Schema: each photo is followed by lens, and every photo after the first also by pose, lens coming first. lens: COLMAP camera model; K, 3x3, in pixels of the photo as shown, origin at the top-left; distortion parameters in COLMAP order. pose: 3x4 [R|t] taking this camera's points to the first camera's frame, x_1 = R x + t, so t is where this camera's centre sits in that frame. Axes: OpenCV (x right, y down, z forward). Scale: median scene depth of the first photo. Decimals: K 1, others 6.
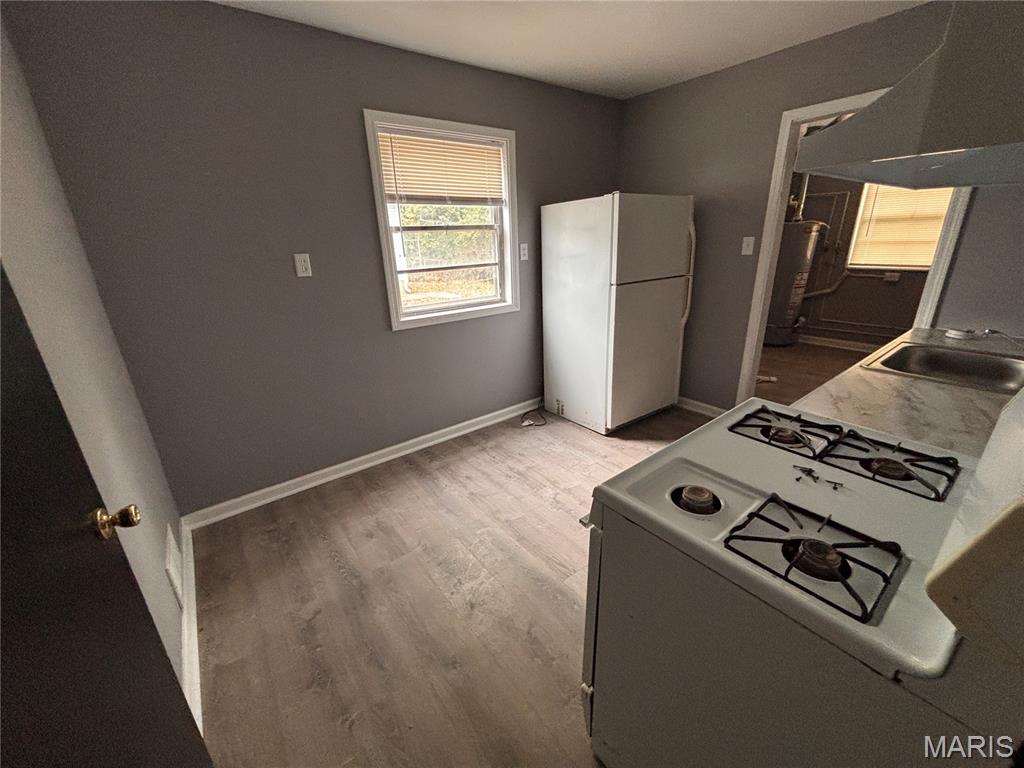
lens RADIAL K [[413.1, 0, 510.9], [0, 413.1, 380.4], [0, 0, 1]] dist [0.003581, -0.000238]
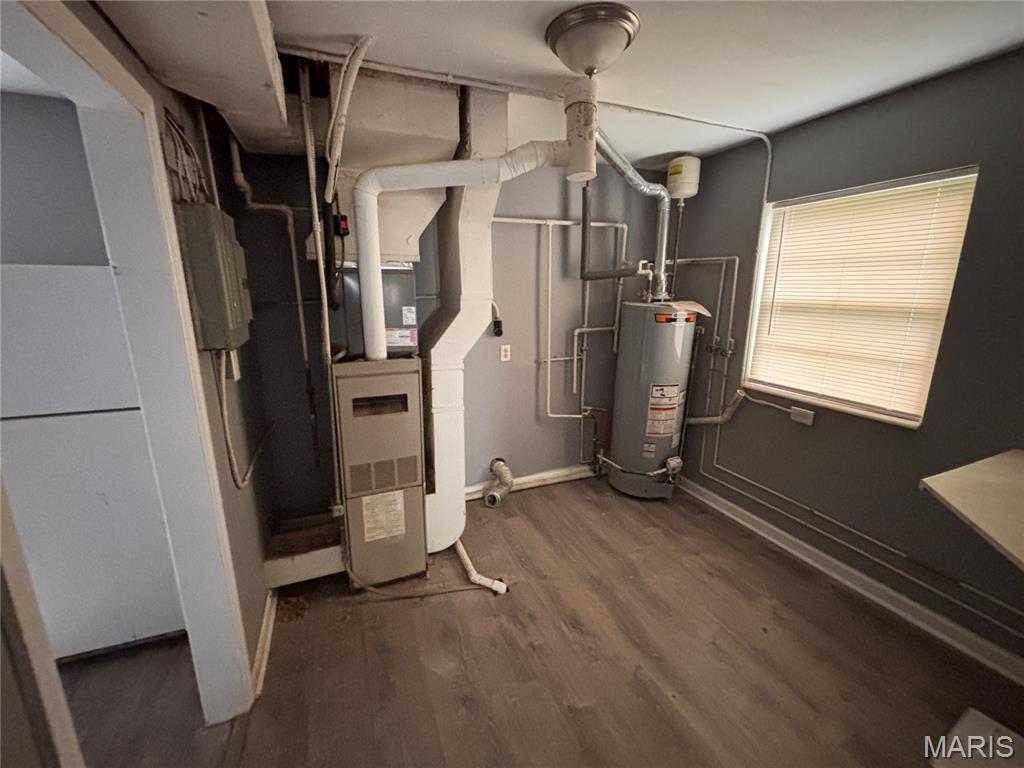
lens RADIAL K [[423.1, 0, 512.0], [0, 423.1, 384.0], [0, 0, 1]] dist [-0.001358, -0.000221]
pose [[0.966417, 0.090990, -0.240330, 0.645306], [-0.115065, 0.989444, -0.088095, -0.186787], [0.229778, 0.112790, 0.966685, 0.368927]]
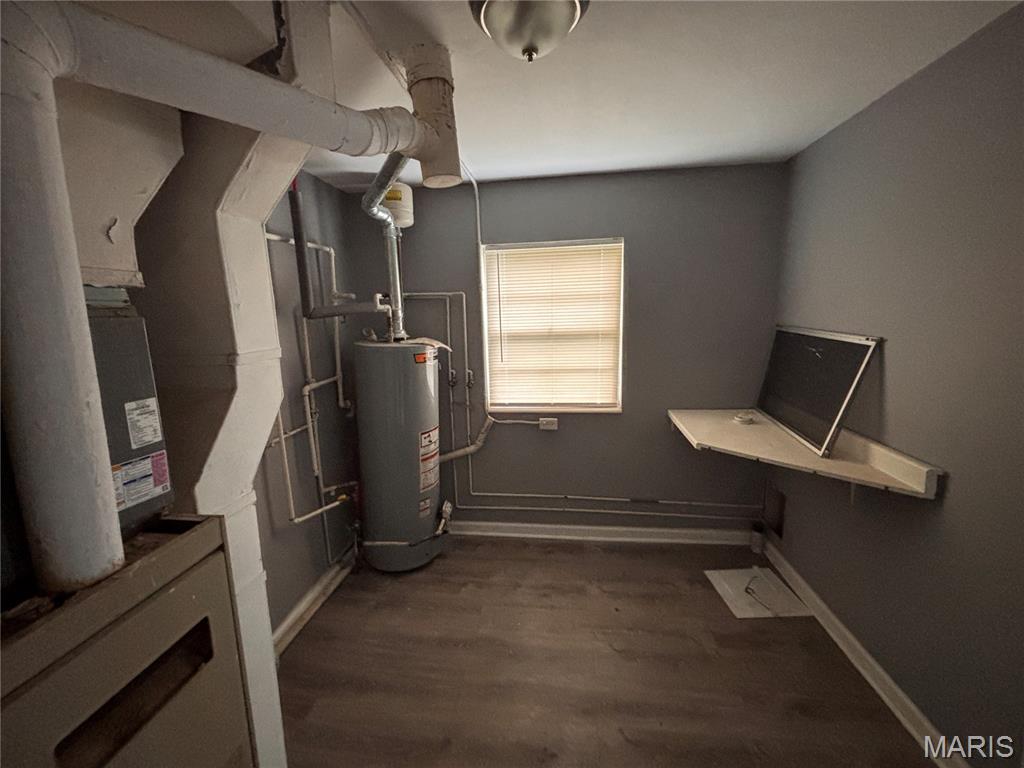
lens RADIAL K [[413.1, 0, 510.9], [0, 413.1, 380.4], [0, 0, 1]] dist [0.003581, -0.000238]
pose [[0.701717, -0.103574, 0.704887, 0.415294], [0.239780, 0.965993, -0.096762, -0.249418], [-0.670894, 0.236917, 0.702689, 0.545852]]
